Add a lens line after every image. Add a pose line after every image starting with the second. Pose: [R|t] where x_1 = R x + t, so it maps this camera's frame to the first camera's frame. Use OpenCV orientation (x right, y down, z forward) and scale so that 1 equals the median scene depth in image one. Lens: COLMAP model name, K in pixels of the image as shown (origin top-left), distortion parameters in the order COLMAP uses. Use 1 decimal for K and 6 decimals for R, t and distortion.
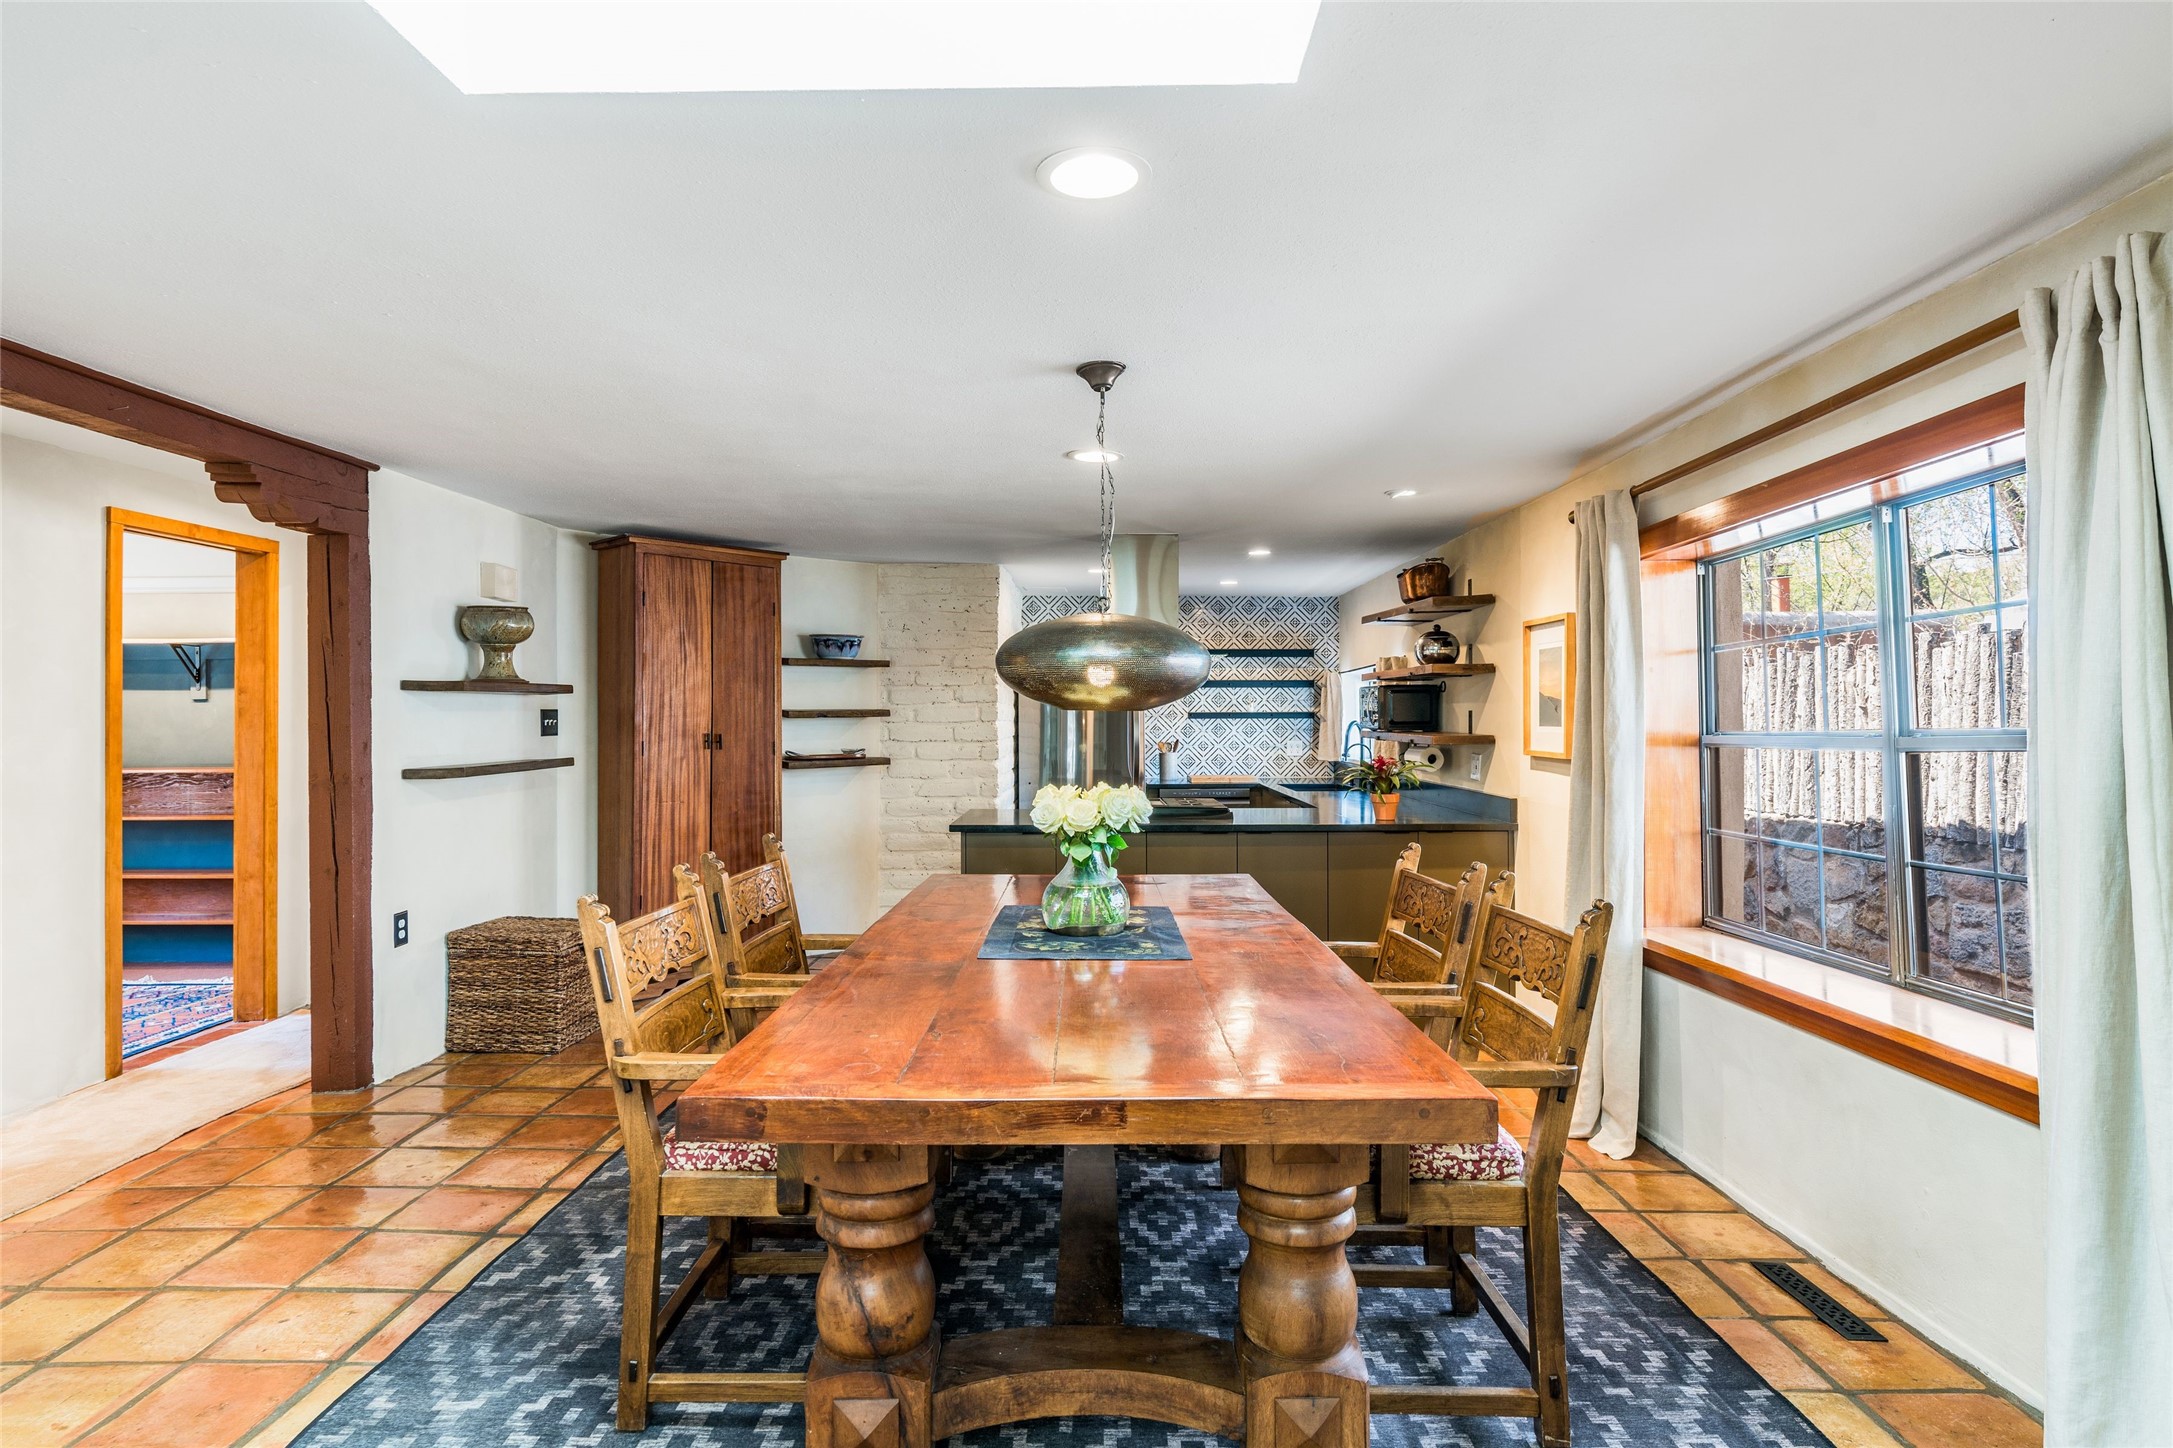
lens RADIAL K [[1168.2, 0, 1091.5], [0, 1168.2, 726.6], [0, 0, 1]] dist [0.003026, 0.000817]
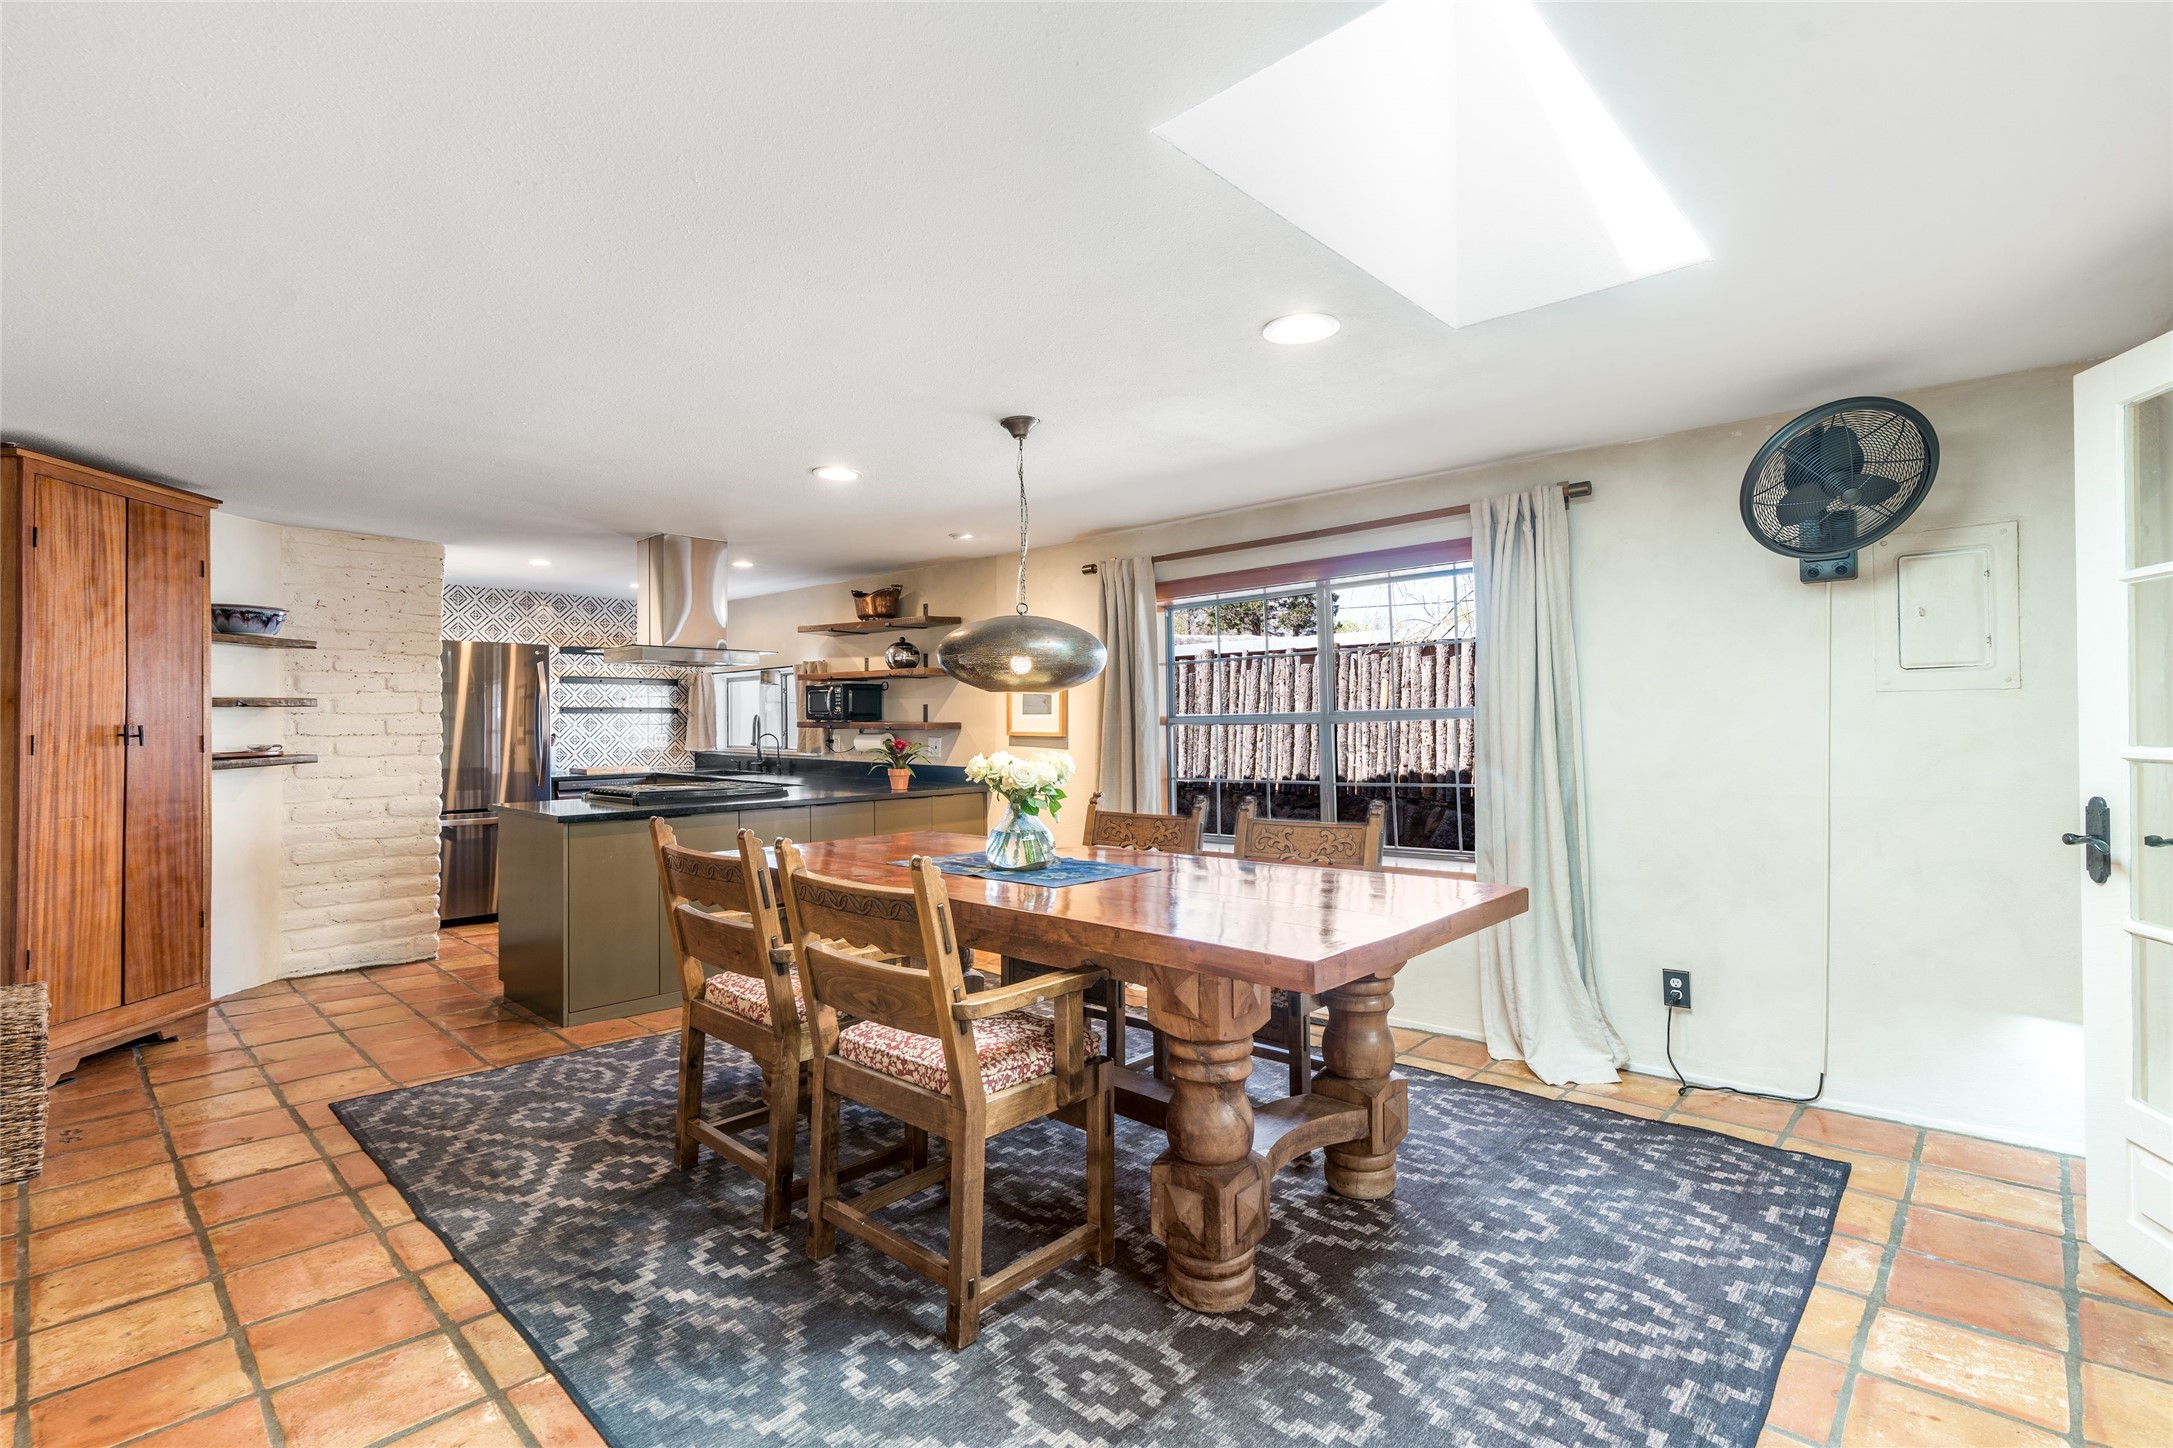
lens RADIAL K [[991.3, 0, 1071.7], [0, 991.3, 733.8], [0, 0, 1]] dist [-0.007007, 0.002211]
pose [[0.686748, -0.012247, 0.726792, -0.362091], [0.007926, 0.999925, 0.009361, 0.010196], [-0.726852, -0.000668, 0.686794, 0.110499]]
